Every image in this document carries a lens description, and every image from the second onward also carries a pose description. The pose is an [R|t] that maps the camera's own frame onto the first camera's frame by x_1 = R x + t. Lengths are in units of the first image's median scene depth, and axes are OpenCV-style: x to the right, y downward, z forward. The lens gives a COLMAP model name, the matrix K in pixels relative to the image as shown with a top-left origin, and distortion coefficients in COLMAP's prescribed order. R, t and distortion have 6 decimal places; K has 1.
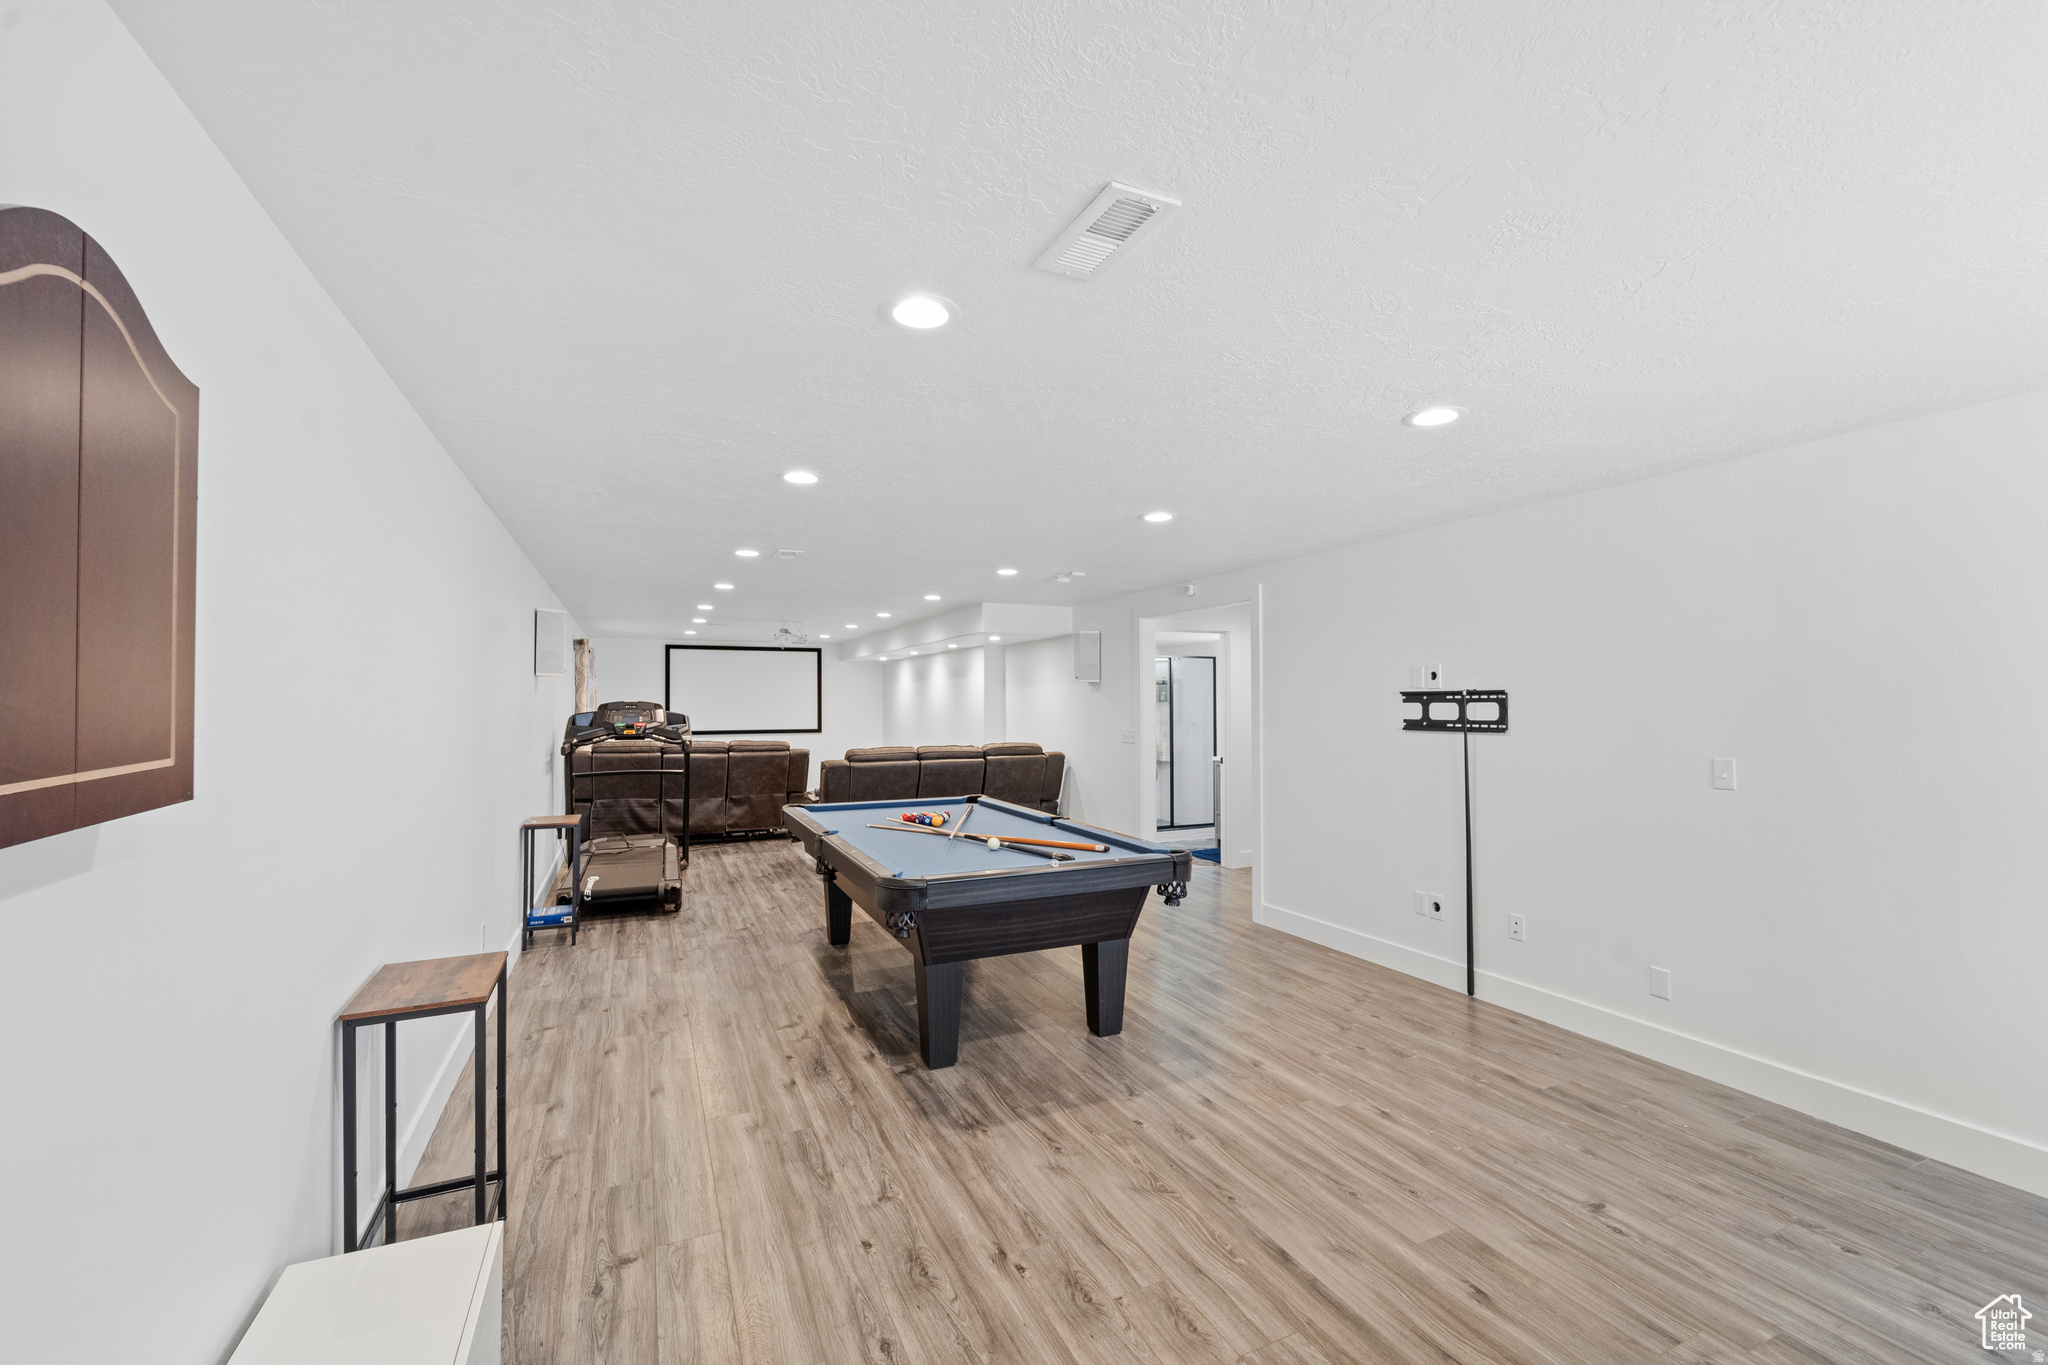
lens RADIAL K [[862.4, 0, 1032.4], [0, 862.4, 688.2], [0, 0, 1]] dist [-0.000918, -0.000867]
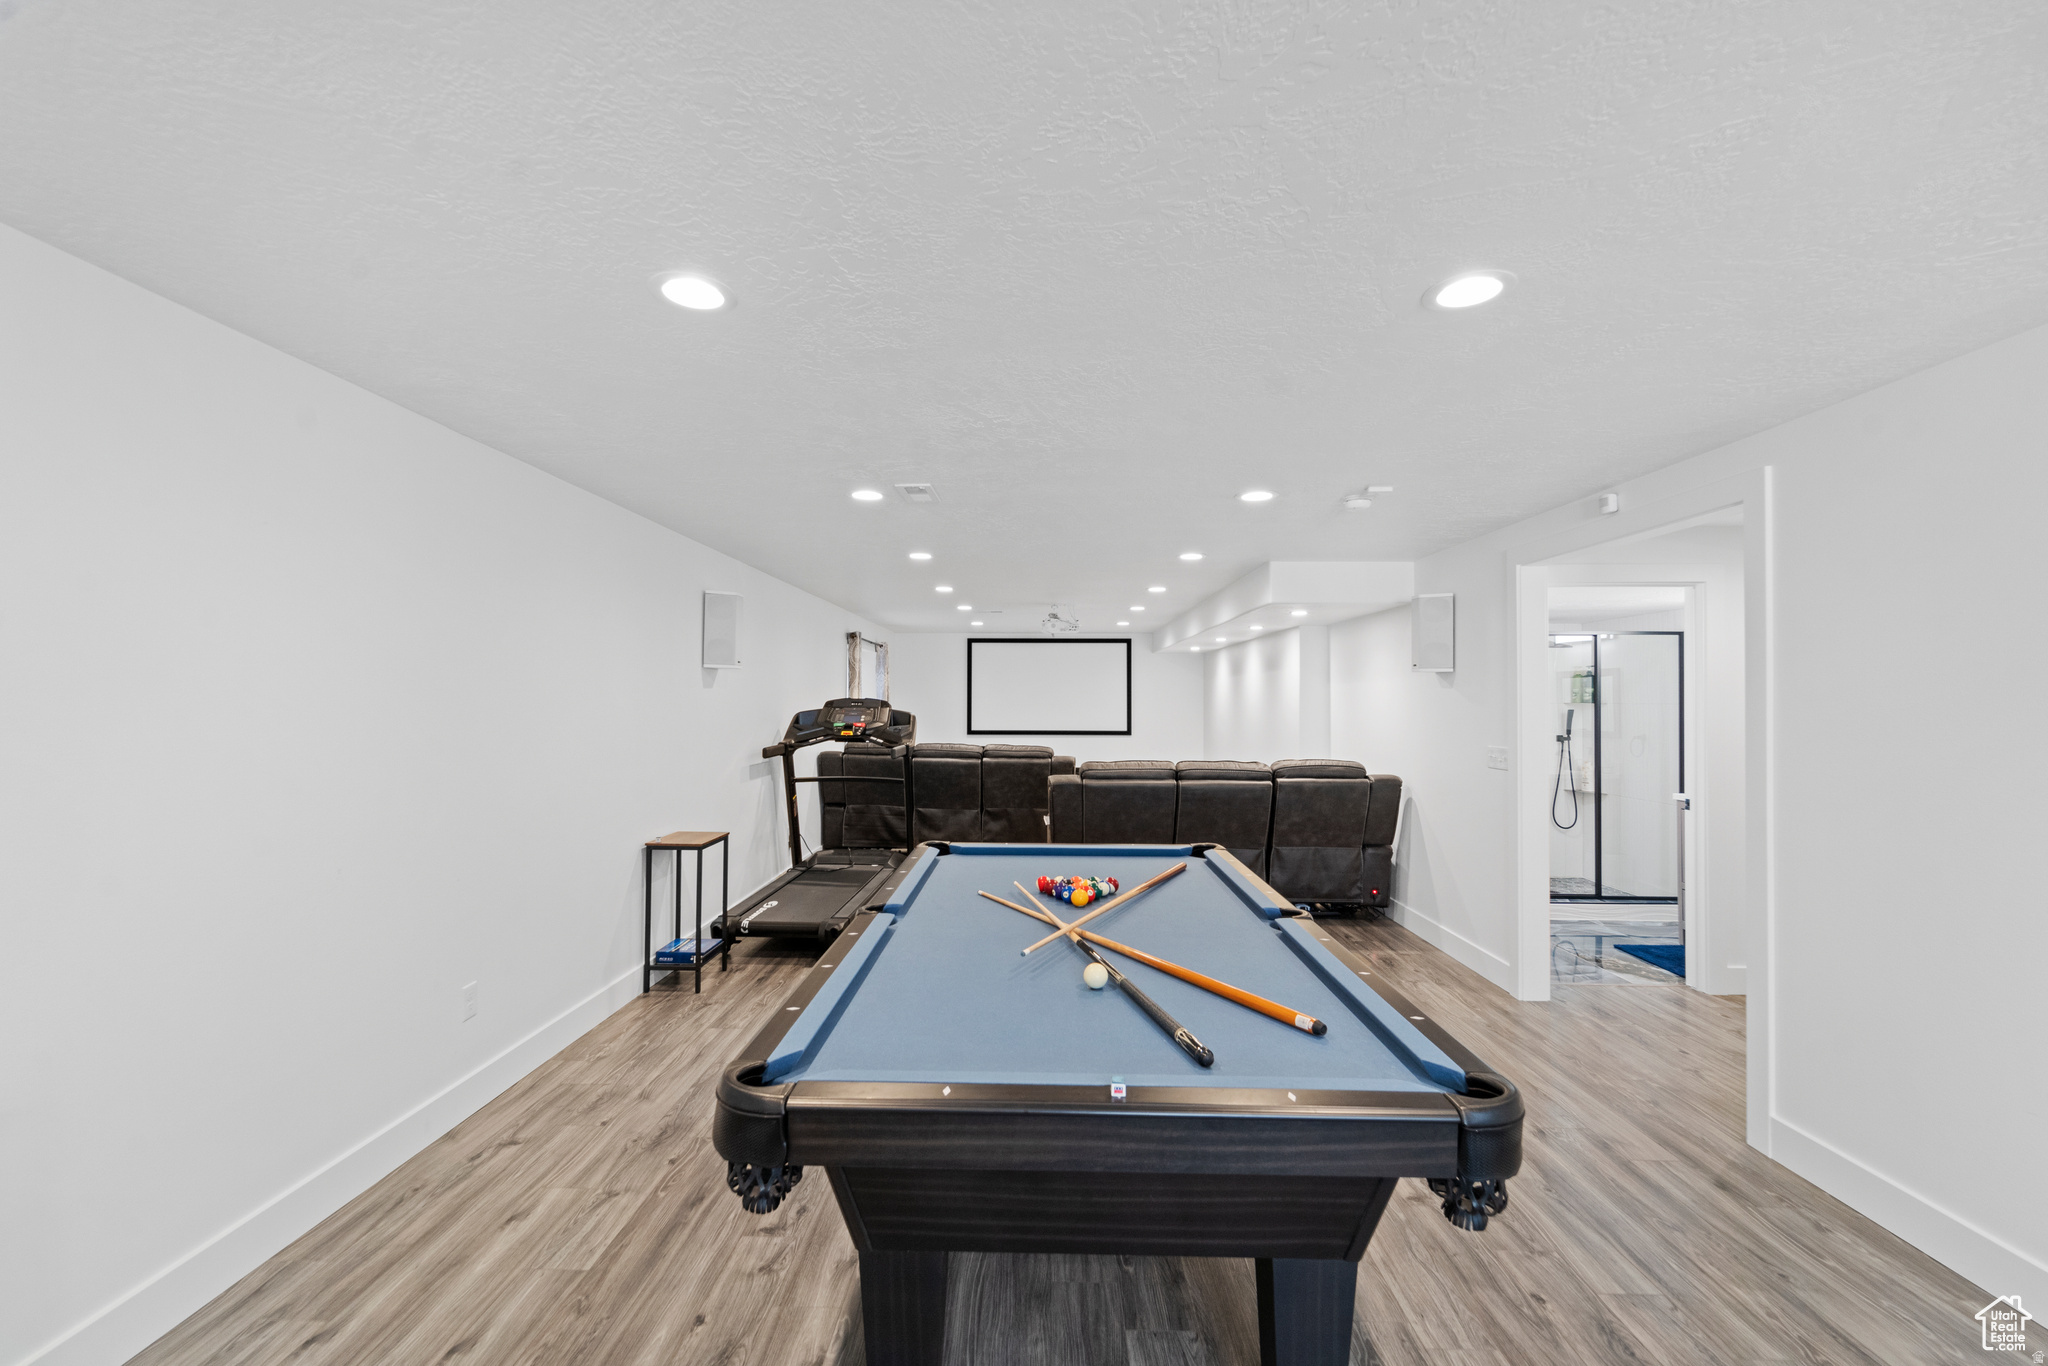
lens RADIAL K [[862.6, 0, 1020.9], [0, 862.6, 691.3], [0, 0, 1]] dist [0.000478, -0.000148]
pose [[0.894410, 0.001789, -0.447245, 0.075862], [0.000673, 0.999985, 0.005347, 0.003623], [0.447248, -0.005083, 0.894396, 0.270981]]
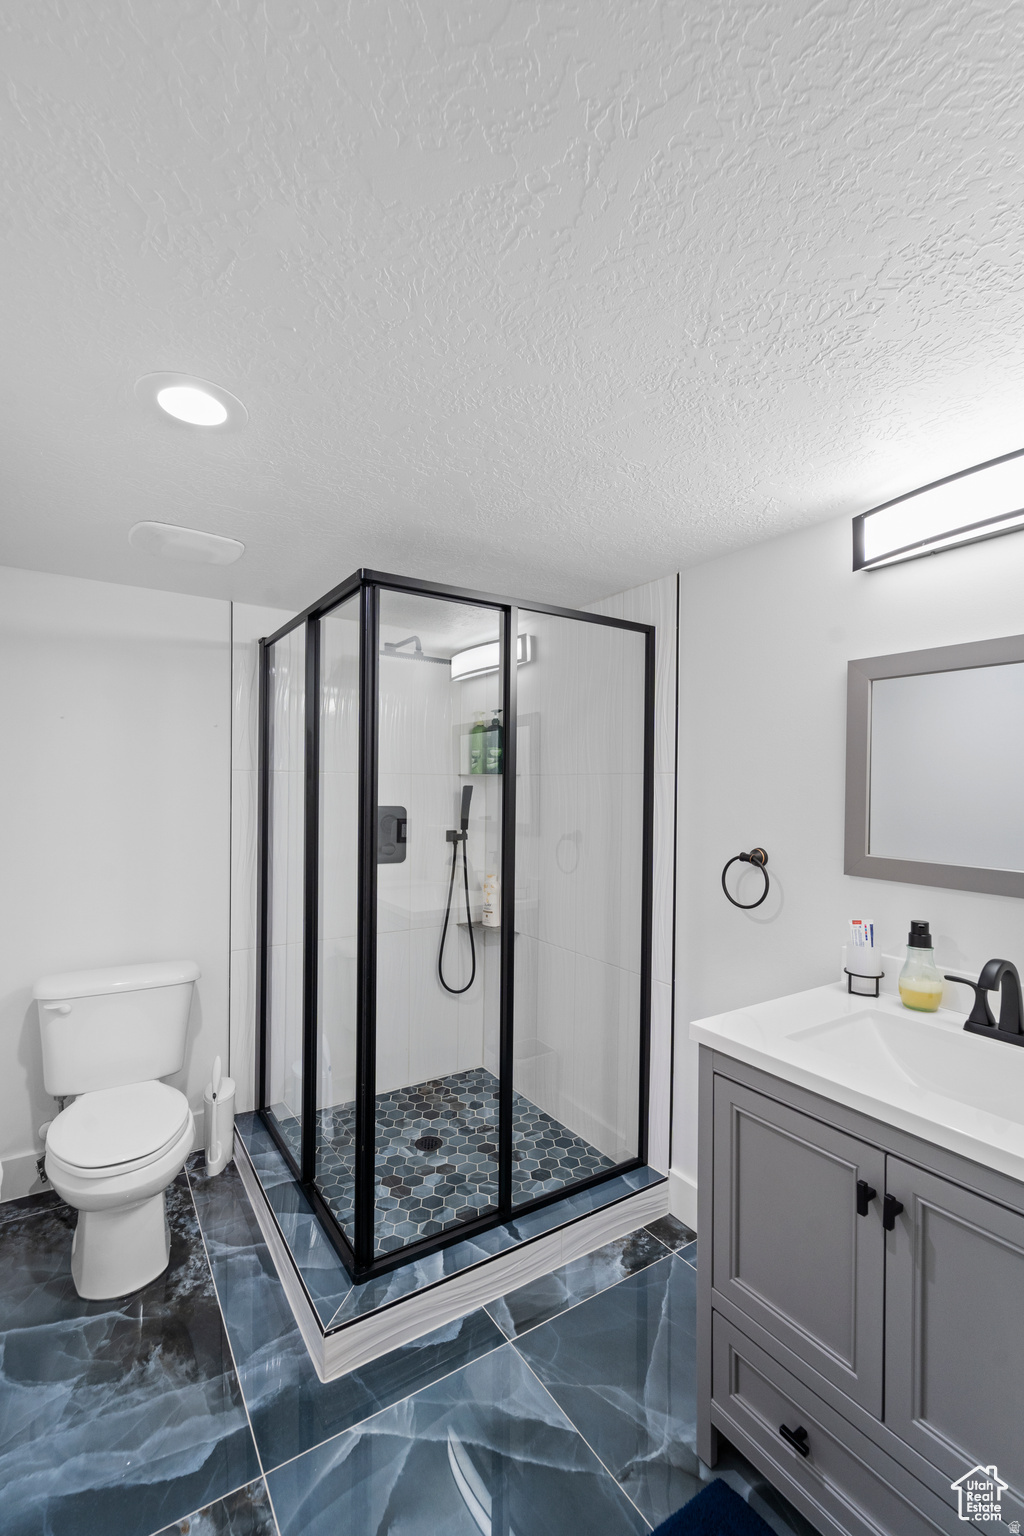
lens RADIAL K [[646.8, 0, 512.0], [0, 646.8, 768.0], [0, 0, 1]] dist [-0.000918, -0.000867]
pose [[0.986183, 0.015183, 0.164965, 0.140625], [-0.016323, 0.999851, 0.005554, 0.013809], [-0.164856, -0.008170, 0.986284, 0.874795]]
